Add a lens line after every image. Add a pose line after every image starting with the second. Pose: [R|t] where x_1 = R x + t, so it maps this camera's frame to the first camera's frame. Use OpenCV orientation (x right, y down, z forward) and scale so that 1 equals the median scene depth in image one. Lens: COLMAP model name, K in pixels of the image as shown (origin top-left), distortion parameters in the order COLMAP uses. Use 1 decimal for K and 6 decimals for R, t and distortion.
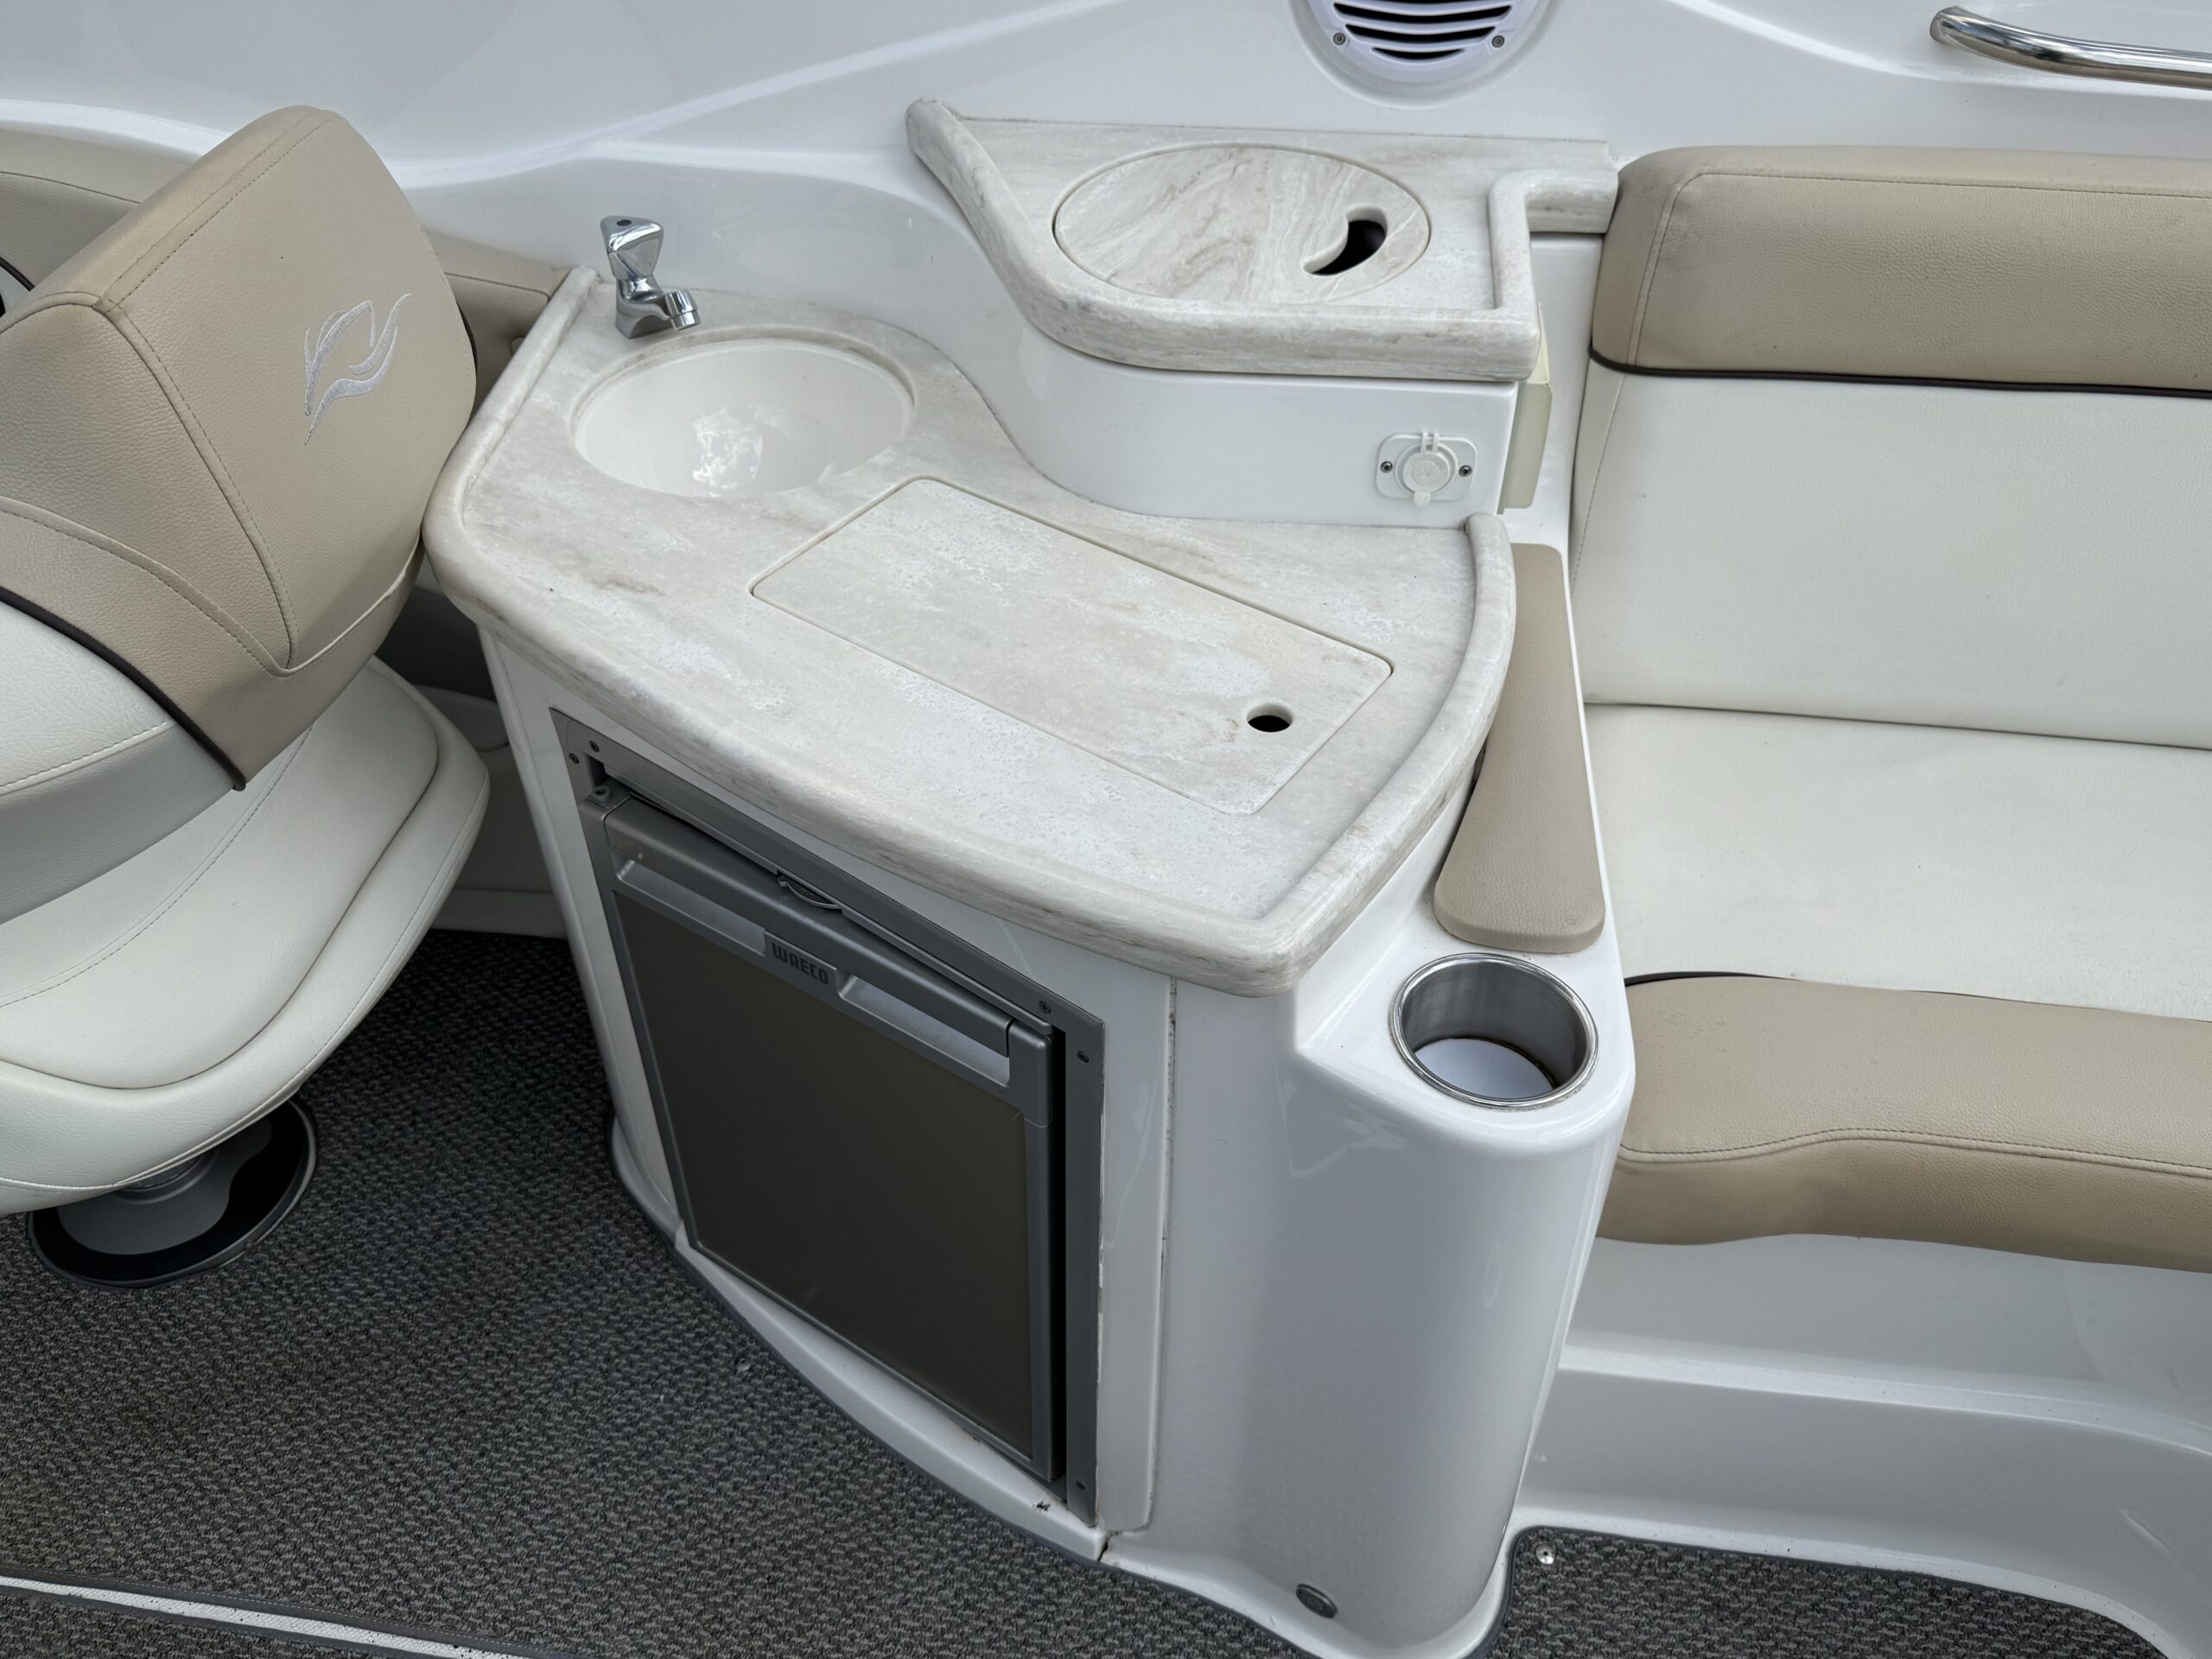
lens RADIAL K [[1666.9, 0, 1106.8], [0, 1666.9, 853.8], [0, 0, 1]] dist [0.067357, -0.072737]
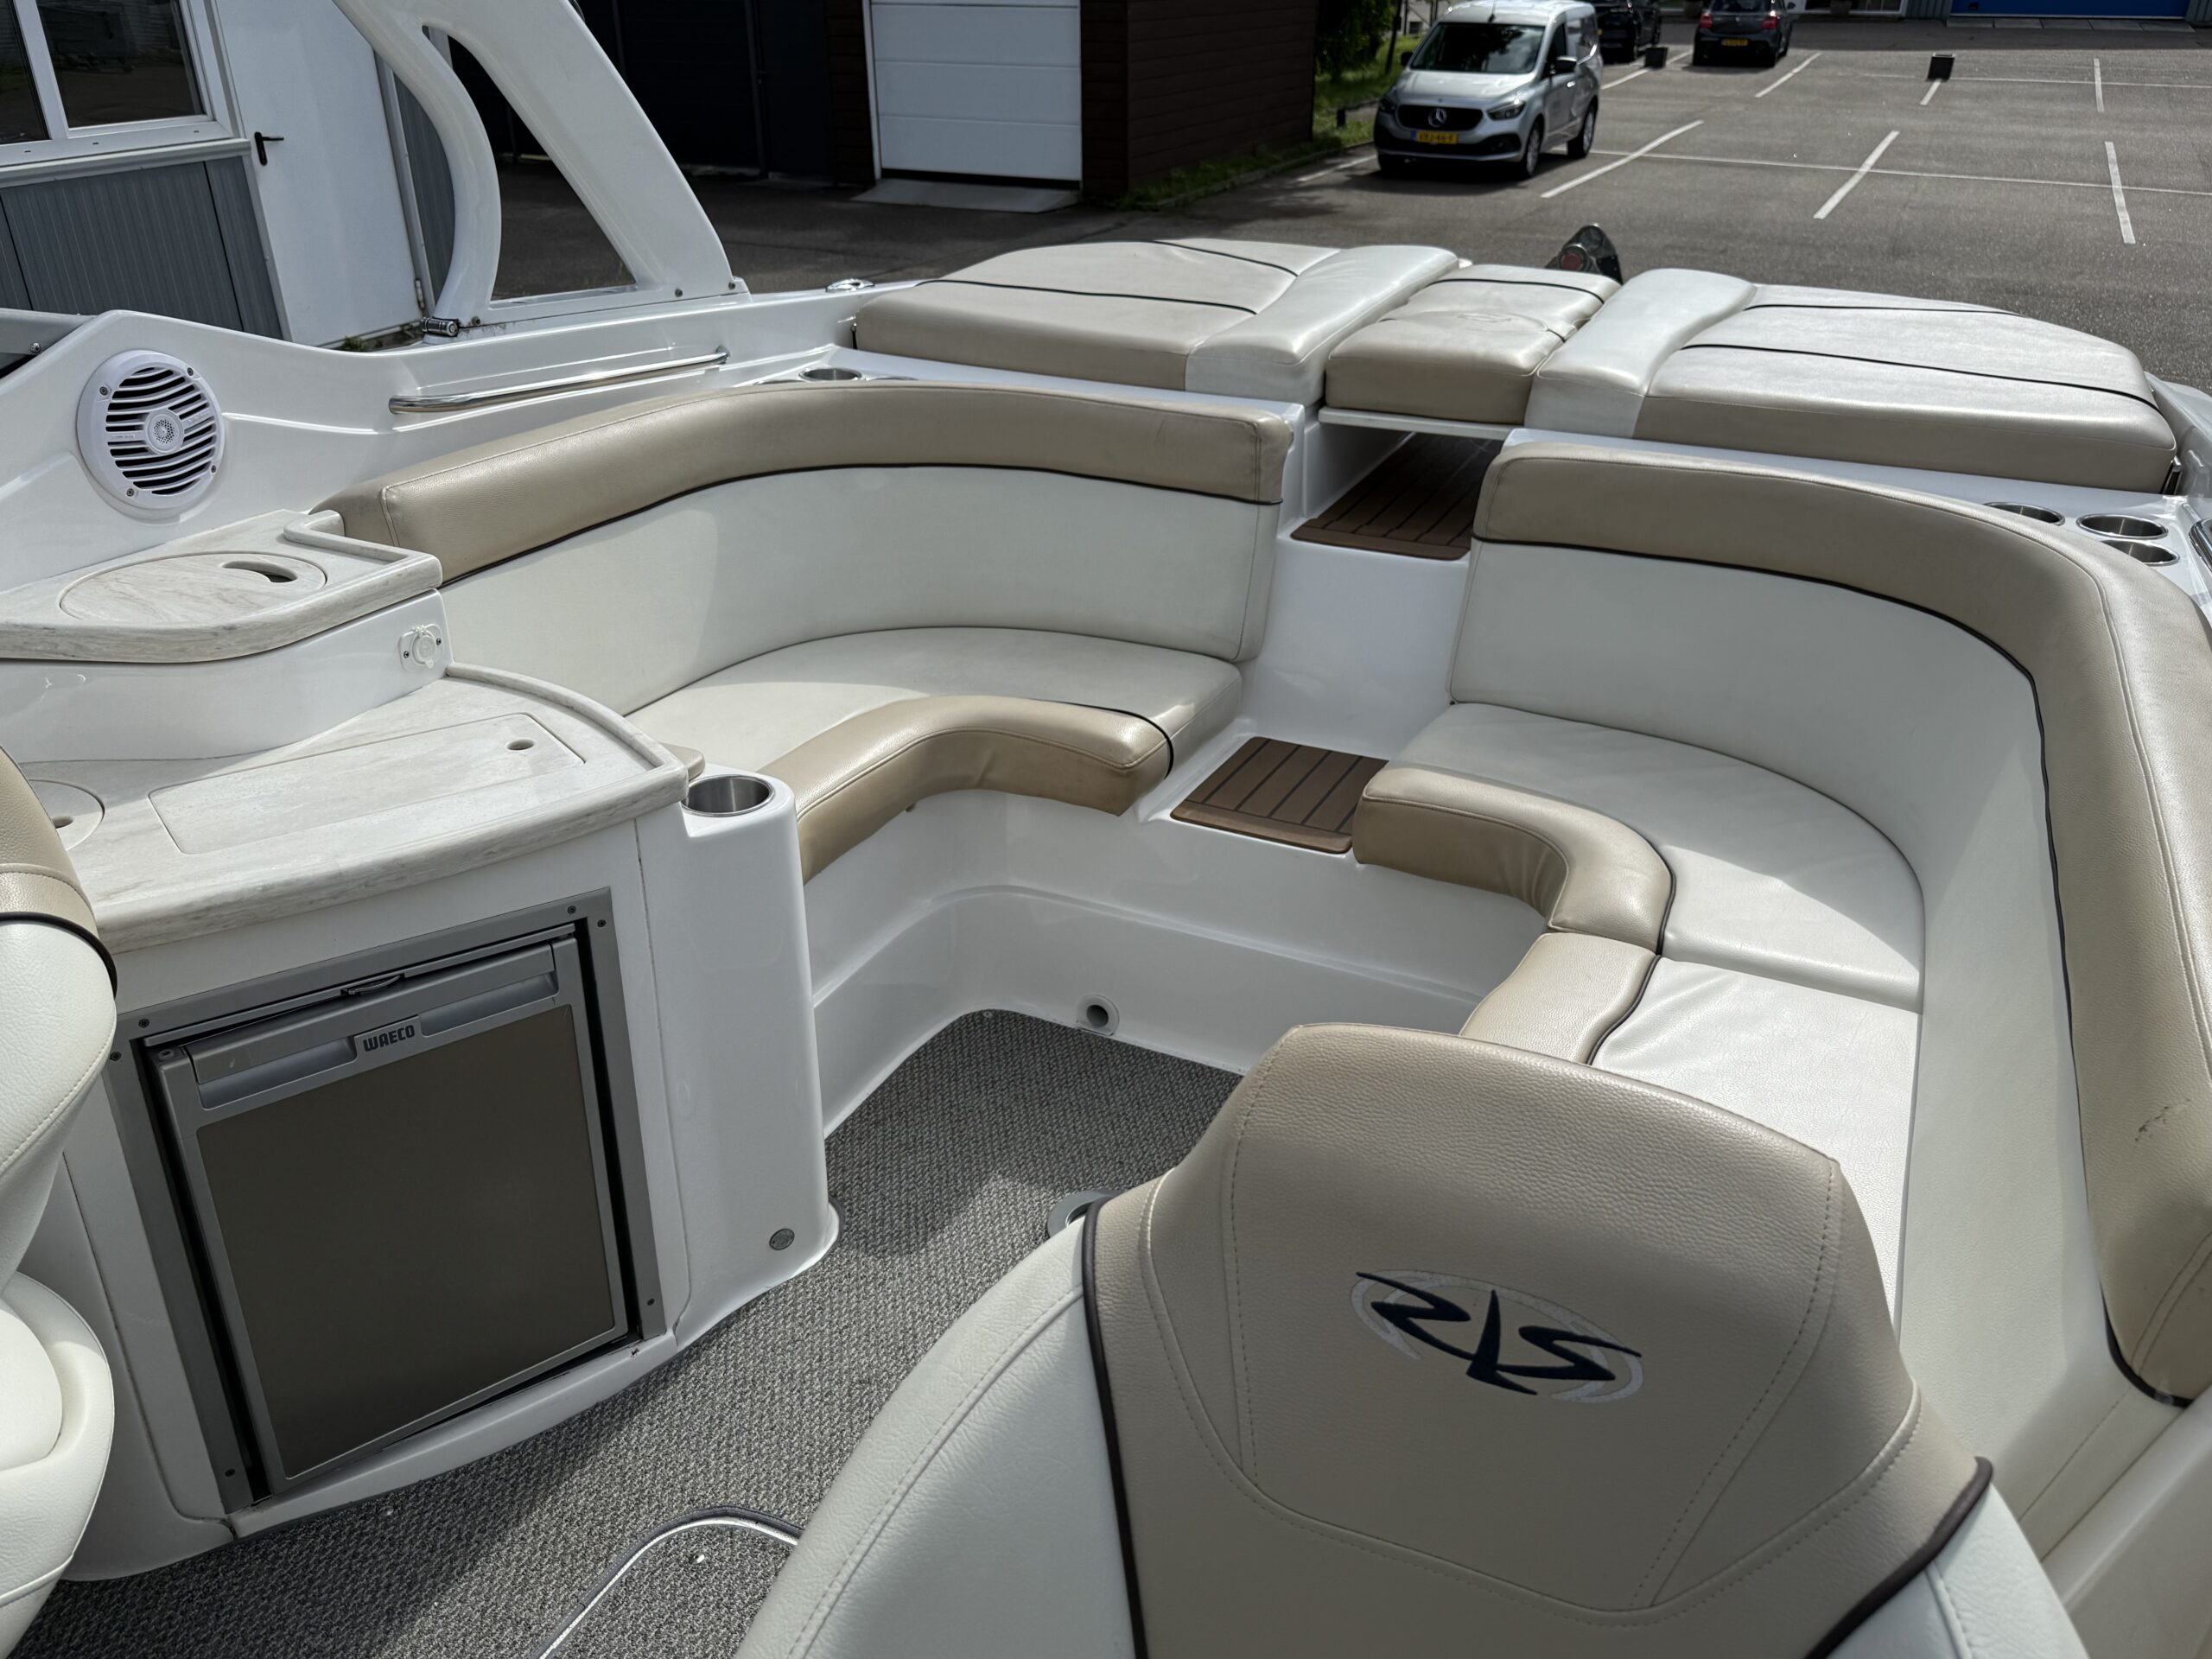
lens RADIAL K [[1635.3, 0, 1095.1], [0, 1635.3, 830.9], [0, 0, 1]] dist [0.152126, -0.284048]
pose [[0.298783, -0.413119, 0.860268, -0.994418], [0.636803, 0.757707, 0.142696, 0.096891], [-0.710781, 0.505187, 0.489466, -0.216230]]
